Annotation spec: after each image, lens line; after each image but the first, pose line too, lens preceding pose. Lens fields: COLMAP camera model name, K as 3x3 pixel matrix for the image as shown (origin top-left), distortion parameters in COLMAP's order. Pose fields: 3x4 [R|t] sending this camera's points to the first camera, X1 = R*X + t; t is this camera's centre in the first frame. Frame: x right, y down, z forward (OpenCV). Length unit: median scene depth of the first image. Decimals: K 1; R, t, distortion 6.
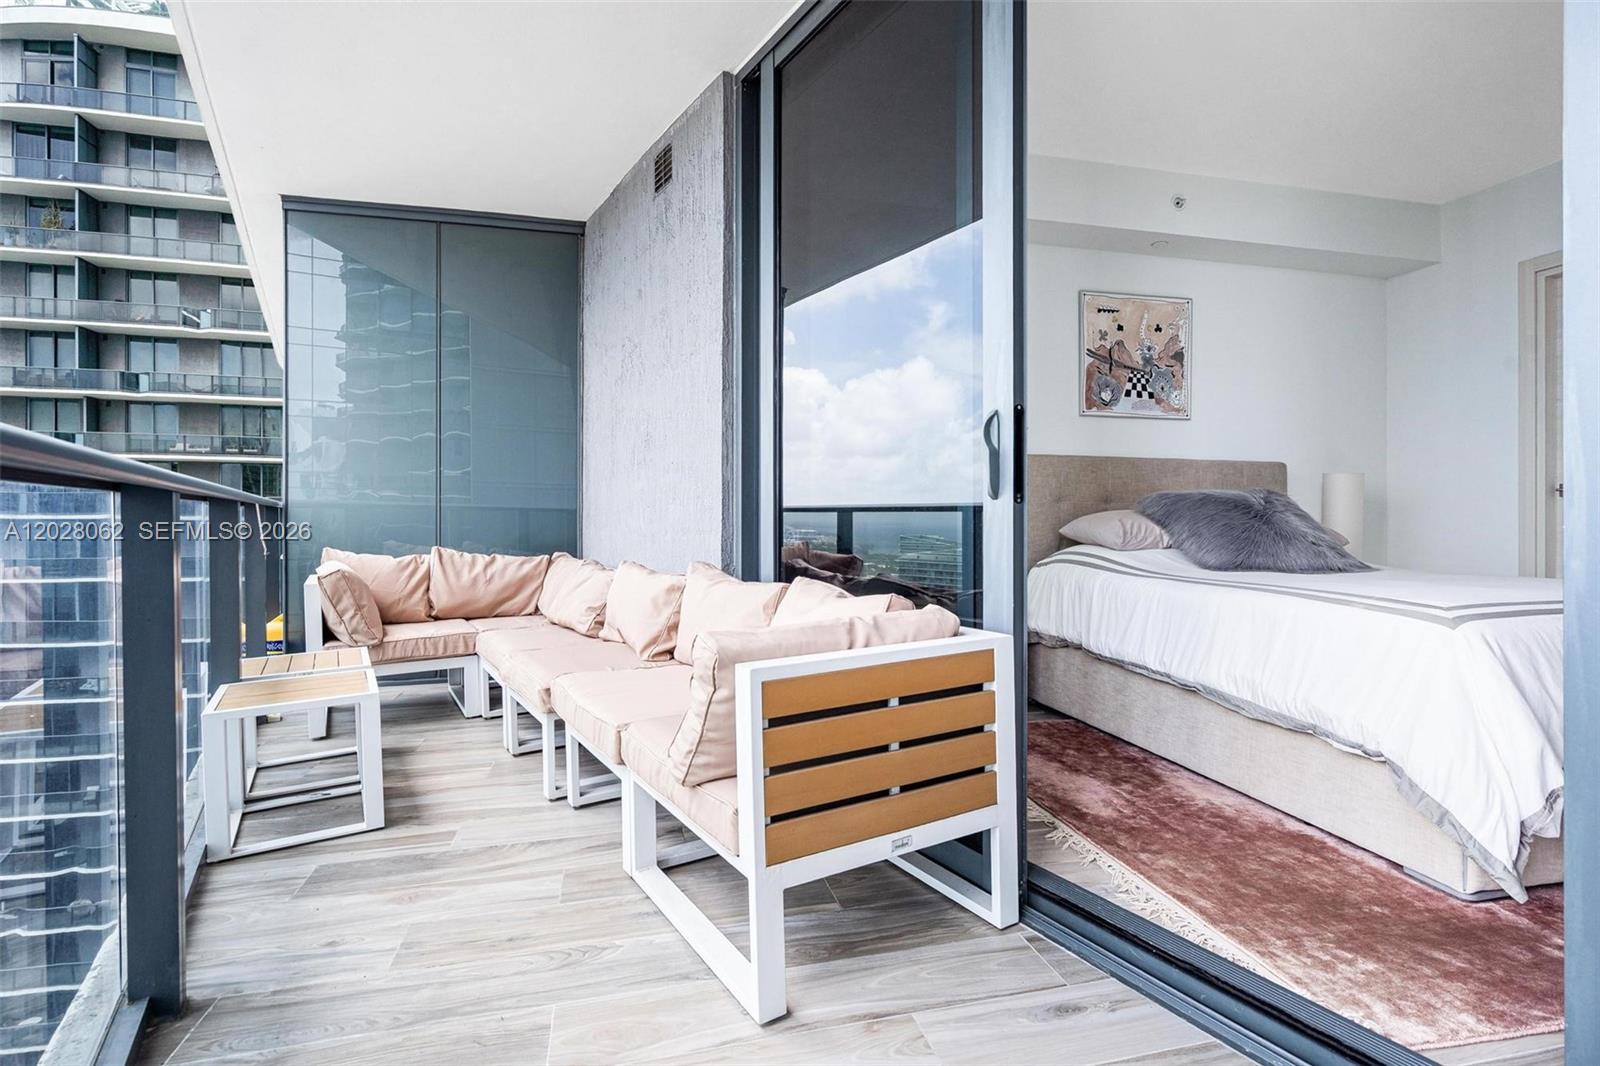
lens RADIAL K [[735.5, 0, 800.9], [0, 735.5, 507.5], [0, 0, 1]] dist [0.004475, 0.000218]
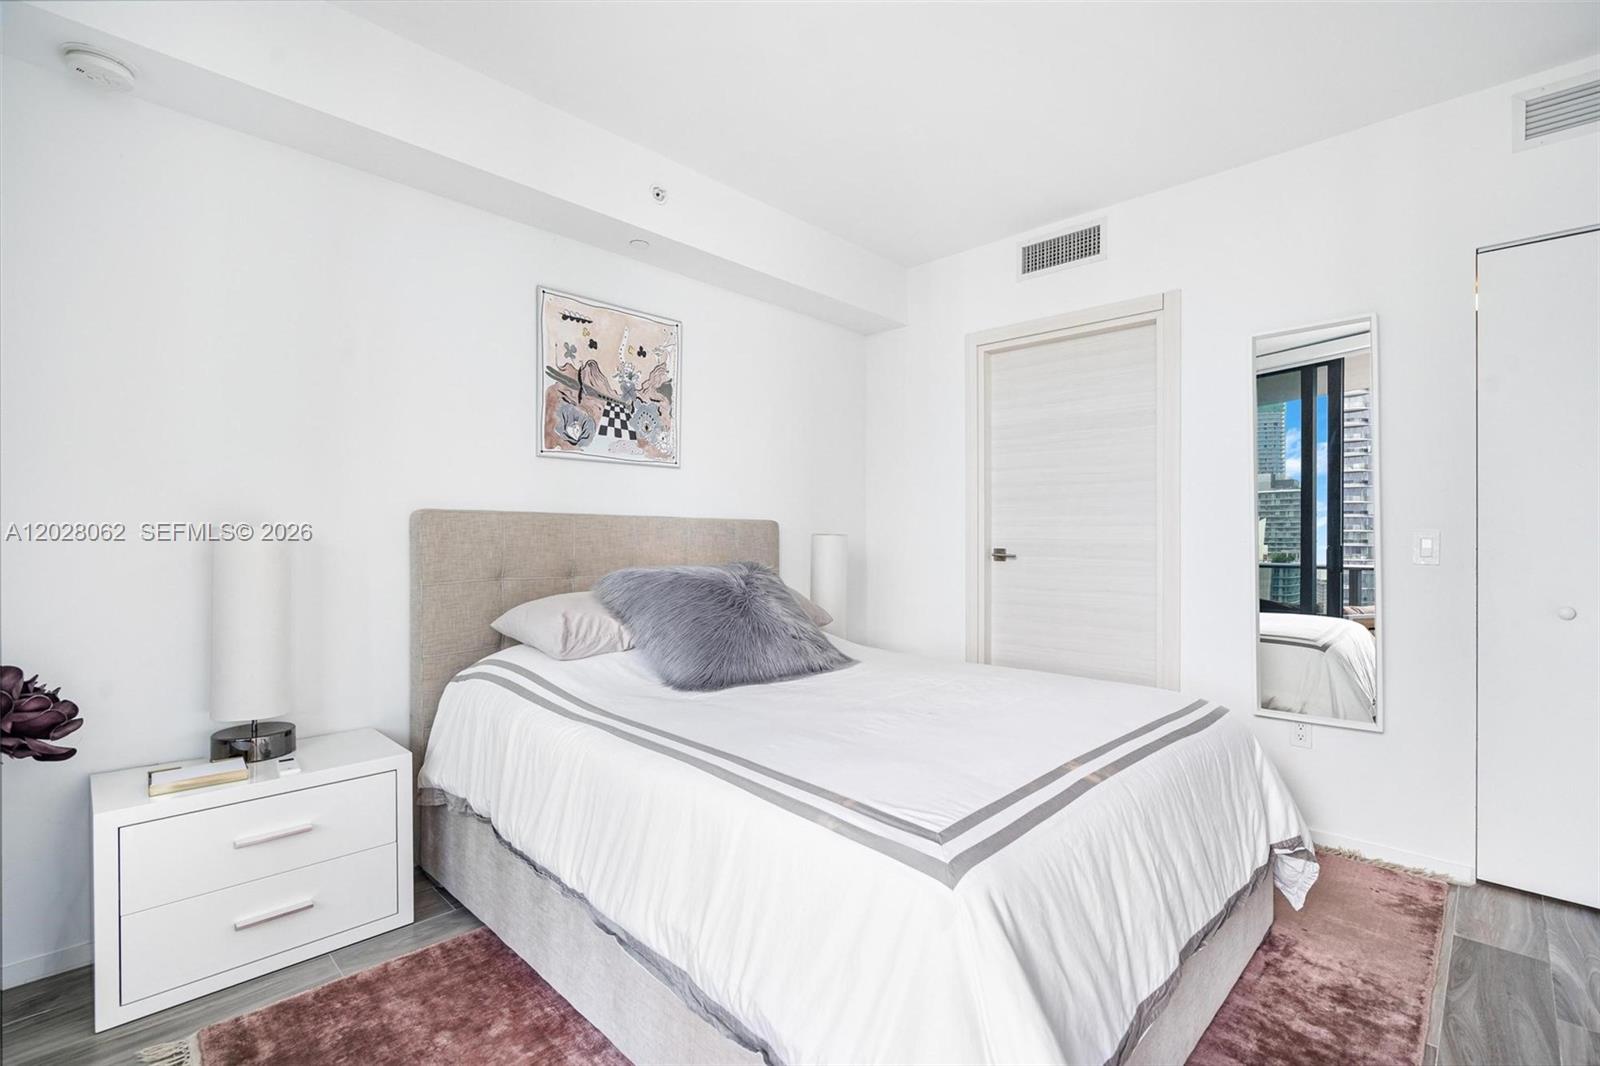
lens RADIAL K [[735.5, 0, 804.8], [0, 735.5, 525.8], [0, 0, 1]] dist [0.004475, 0.000218]
pose [[0.833095, 0.003127, 0.553121, 0.196611], [0.000467, 0.999980, -0.006357, -0.051009], [-0.553130, 0.005554, 0.833076, 0.245081]]
